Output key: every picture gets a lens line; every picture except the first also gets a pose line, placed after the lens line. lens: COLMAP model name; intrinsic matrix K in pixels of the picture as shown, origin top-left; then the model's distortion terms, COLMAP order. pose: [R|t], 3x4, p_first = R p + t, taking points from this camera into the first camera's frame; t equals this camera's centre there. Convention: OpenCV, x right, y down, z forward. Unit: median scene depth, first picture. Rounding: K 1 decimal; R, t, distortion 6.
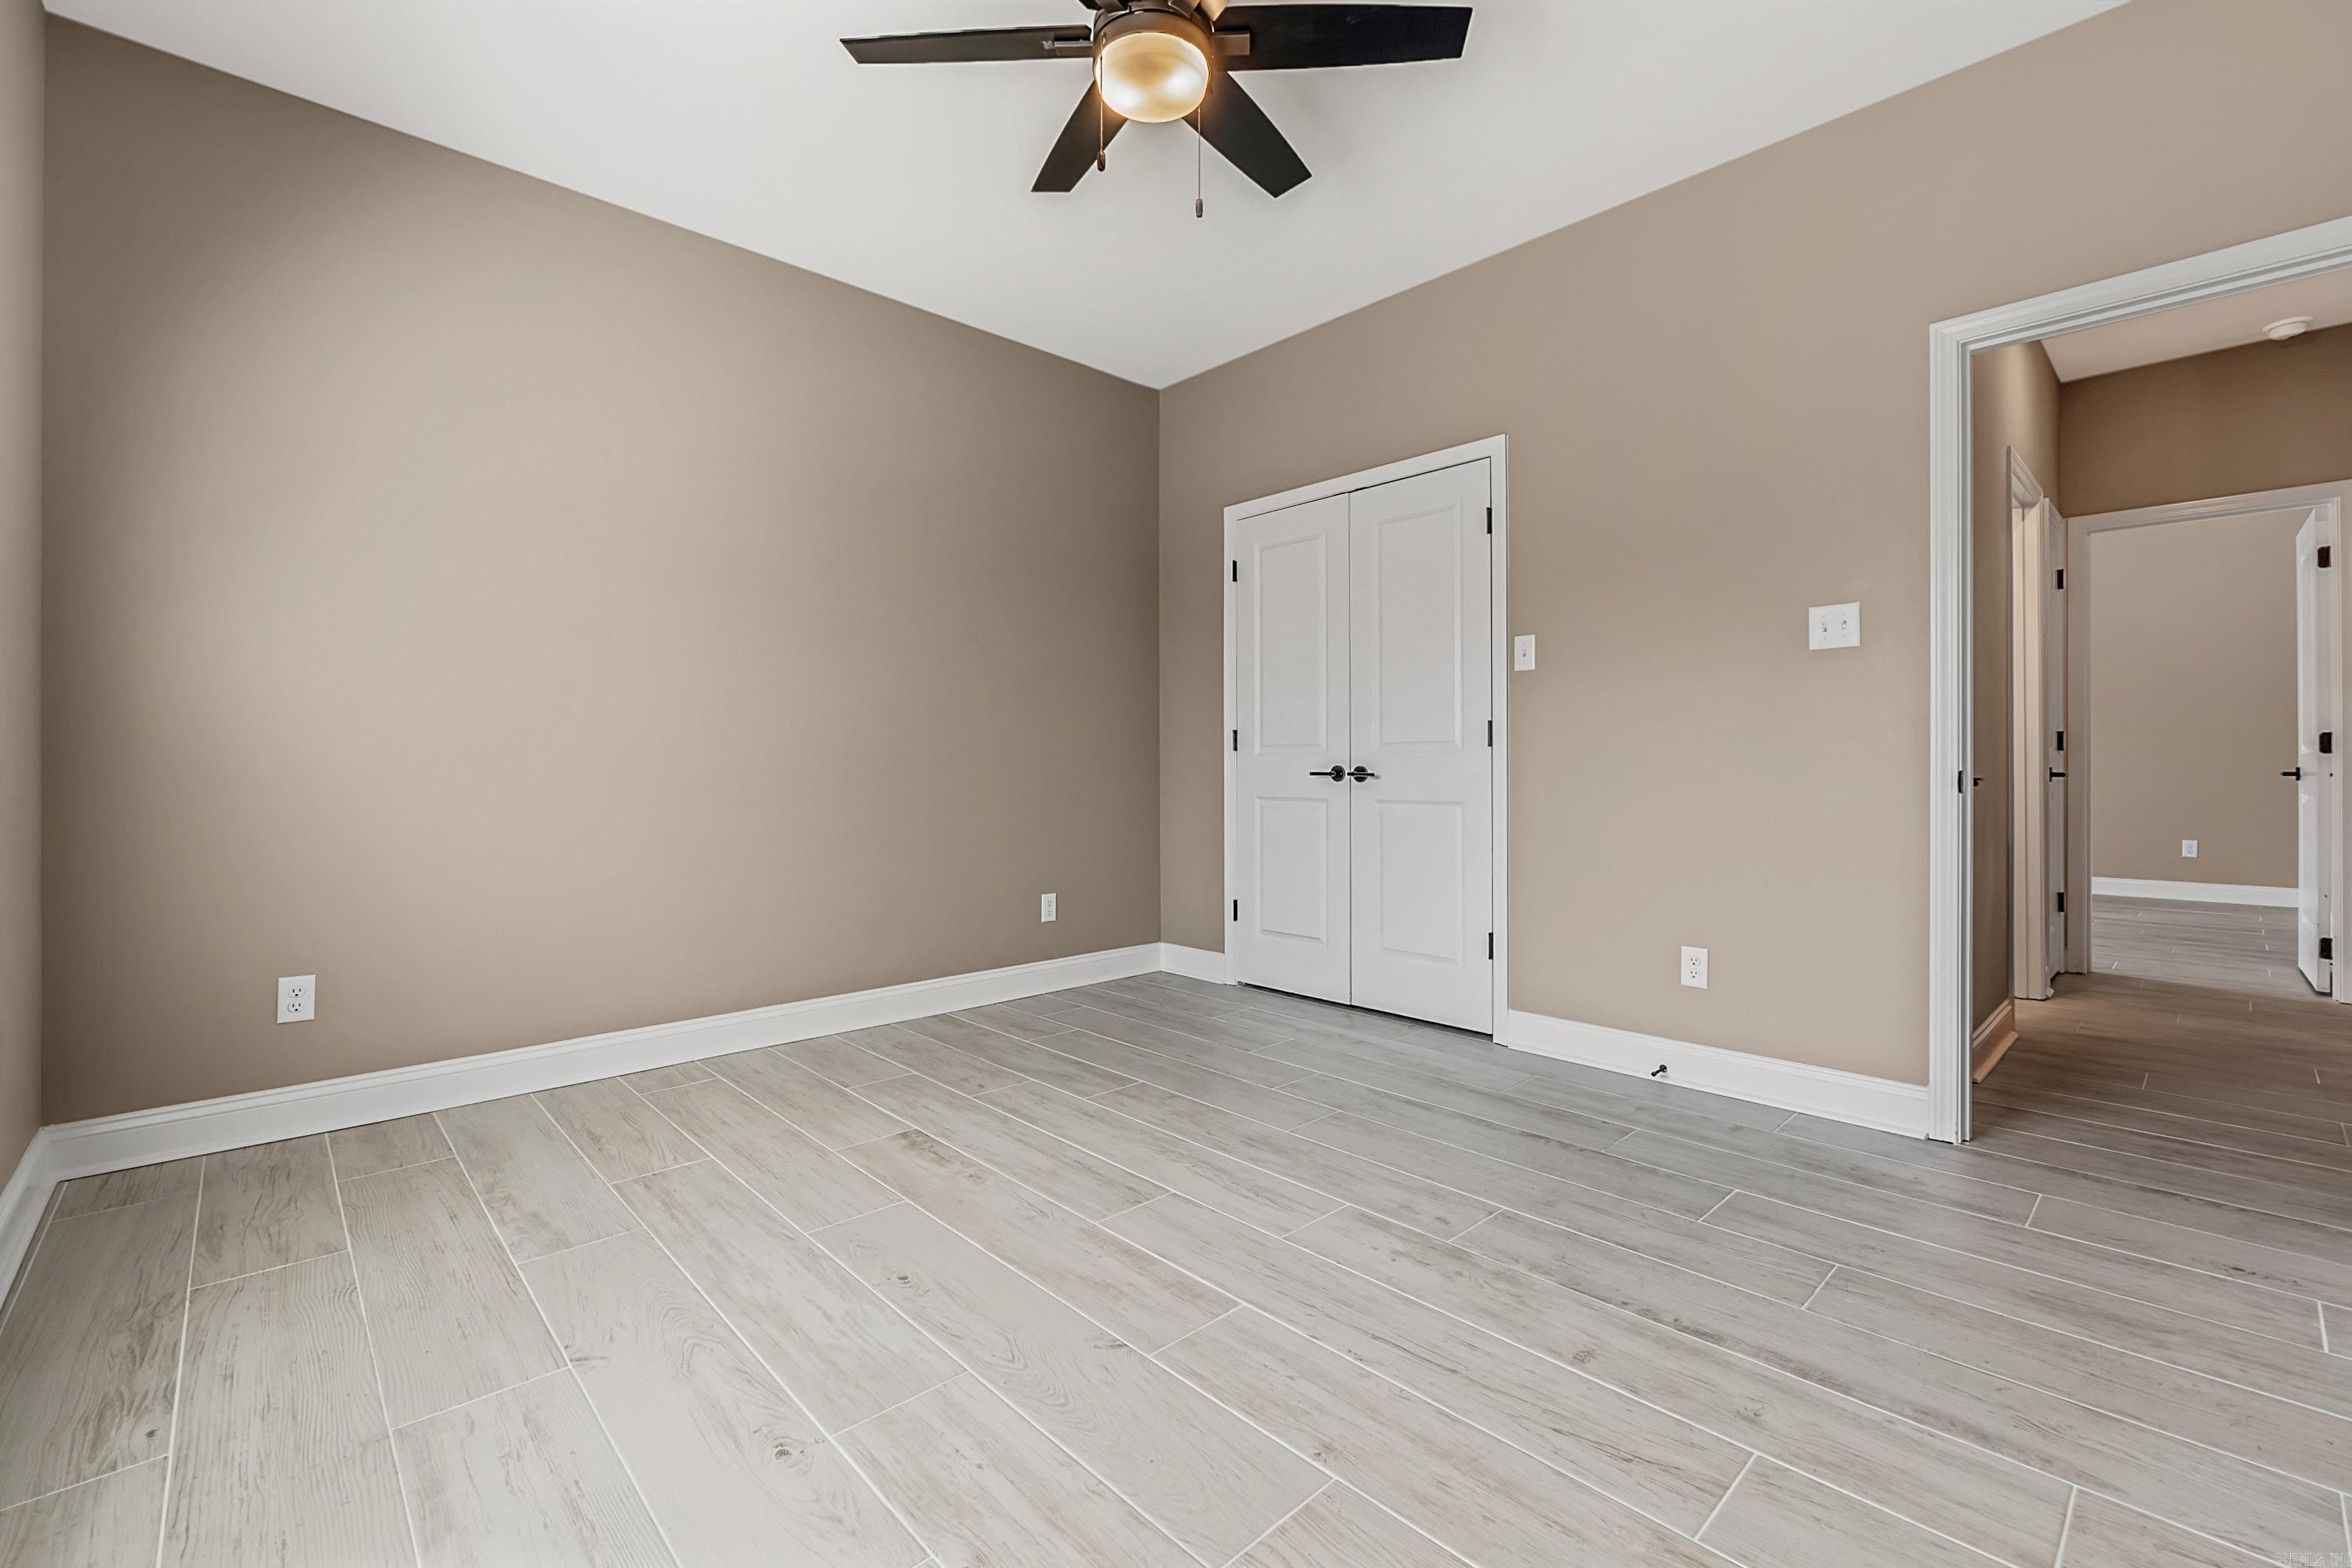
lens RADIAL K [[1024.9, 0, 1211.9], [0, 1024.9, 773.3], [0, 0, 1]] dist [-0.006716, -0.000192]
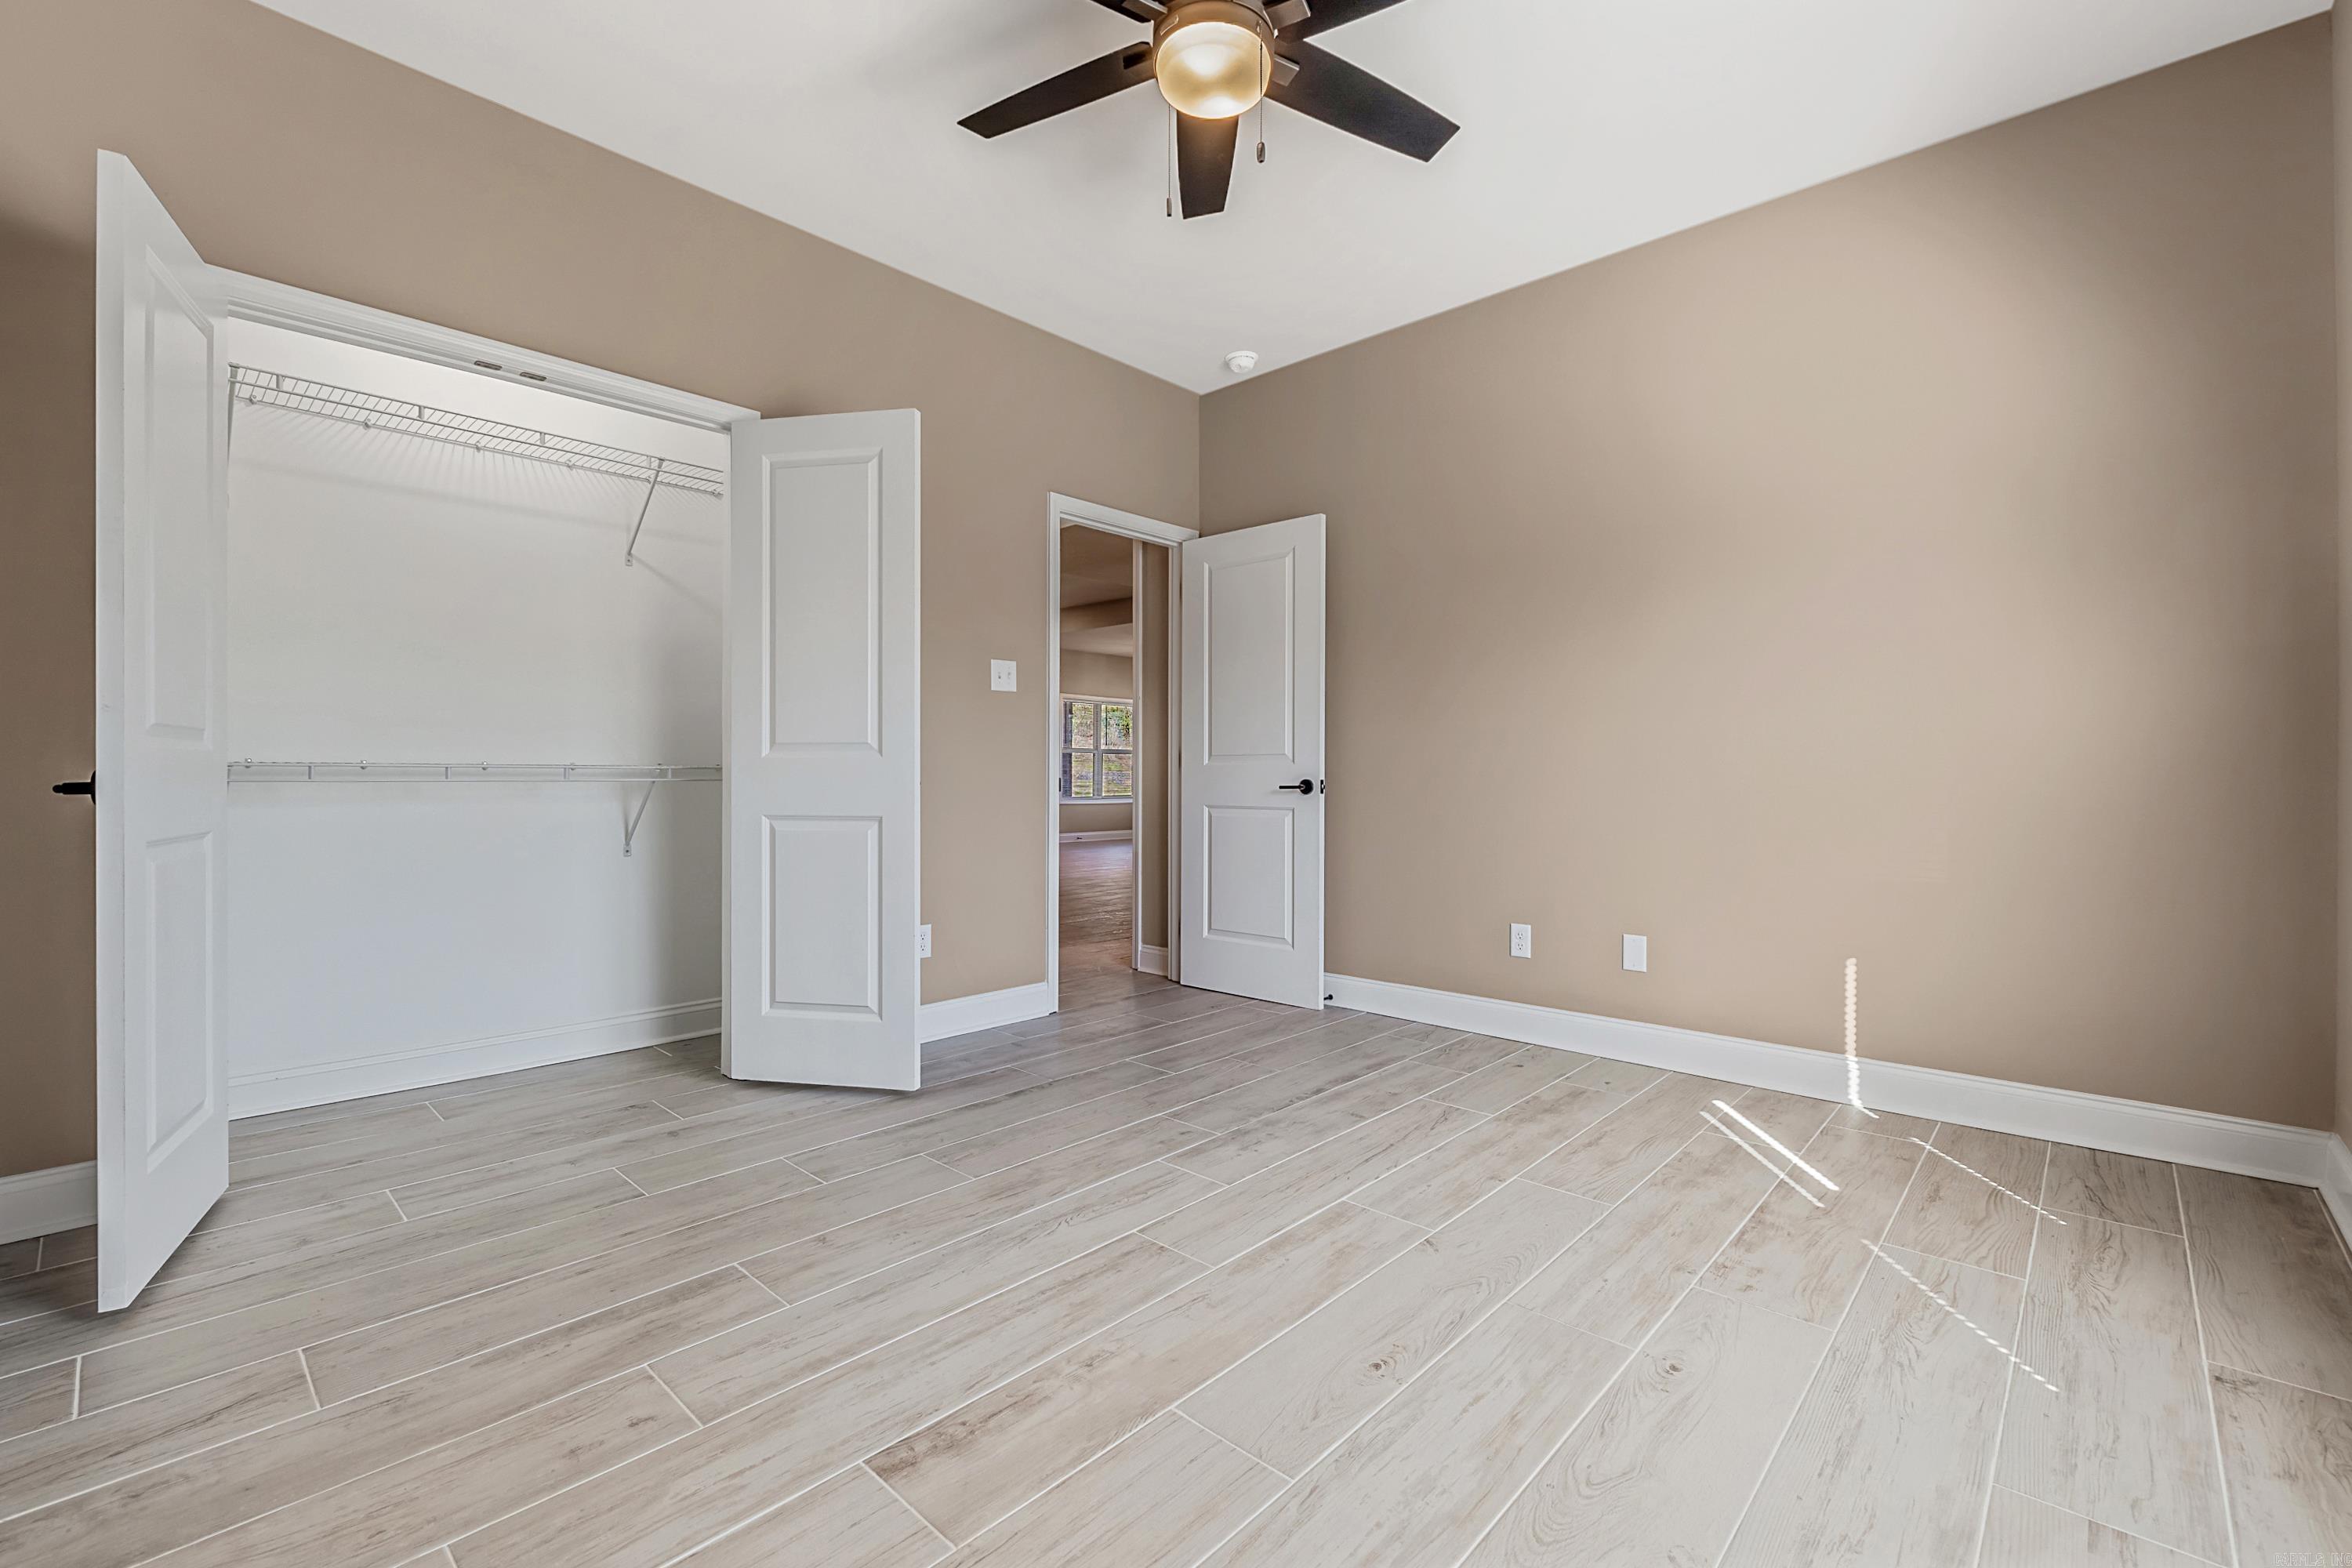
lens RADIAL K [[991.9, 0, 1180.5], [0, 991.9, 768.6], [0, 0, 1]] dist [-0.002197, -0.000290]
pose [[-0.054805, 0.007360, 0.998470, -0.942450], [0.005149, 0.999962, -0.007089, -0.005065], [-0.998484, 0.004752, -0.054841, 1.005862]]
